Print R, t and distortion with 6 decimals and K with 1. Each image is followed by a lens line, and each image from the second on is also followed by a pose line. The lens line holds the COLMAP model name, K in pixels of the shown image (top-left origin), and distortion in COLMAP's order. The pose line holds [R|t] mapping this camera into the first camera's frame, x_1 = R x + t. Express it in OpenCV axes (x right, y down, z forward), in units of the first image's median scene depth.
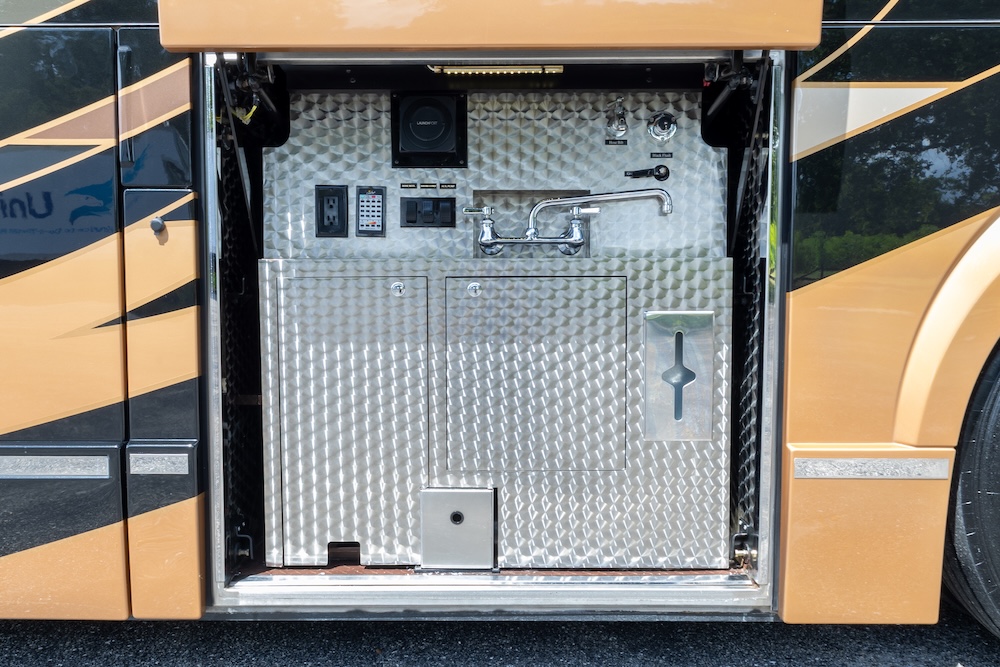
lens RADIAL K [[744.5, 0, 500.0], [0, 744.5, 333.5], [0, 0, 1]] dist [0.042633, -0.001602]
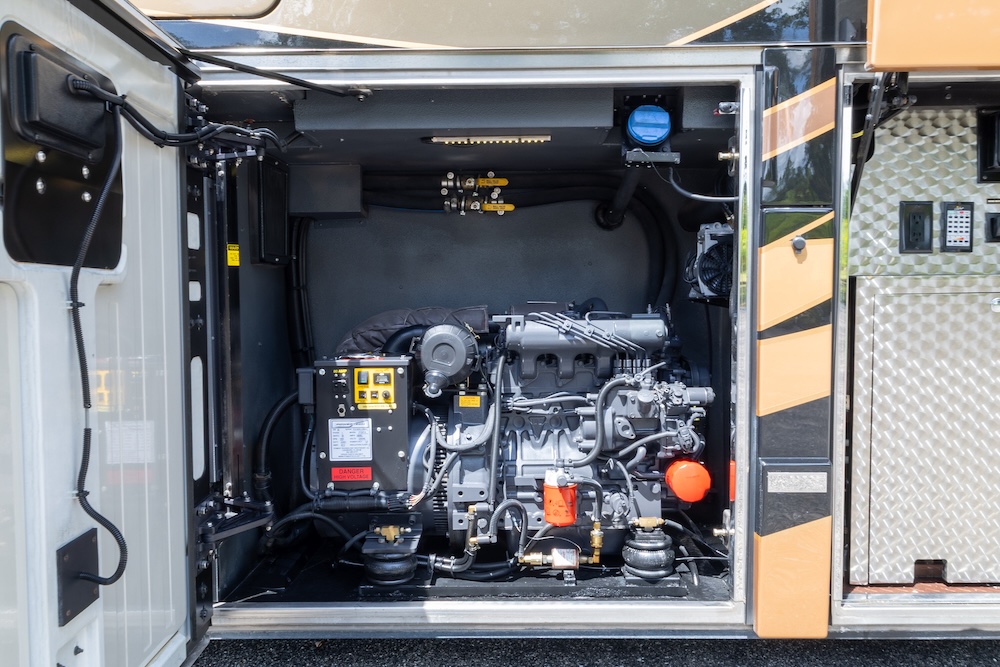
lens RADIAL K [[744.5, 0, 500.0], [0, 744.5, 333.5], [0, 0, 1]] dist [0.042633, -0.001602]
pose [[0.998805, -0.007767, 0.048251, -0.836230], [0.008211, 0.999926, -0.009010, -0.017221], [-0.048177, 0.009396, 0.998795, 0.019943]]
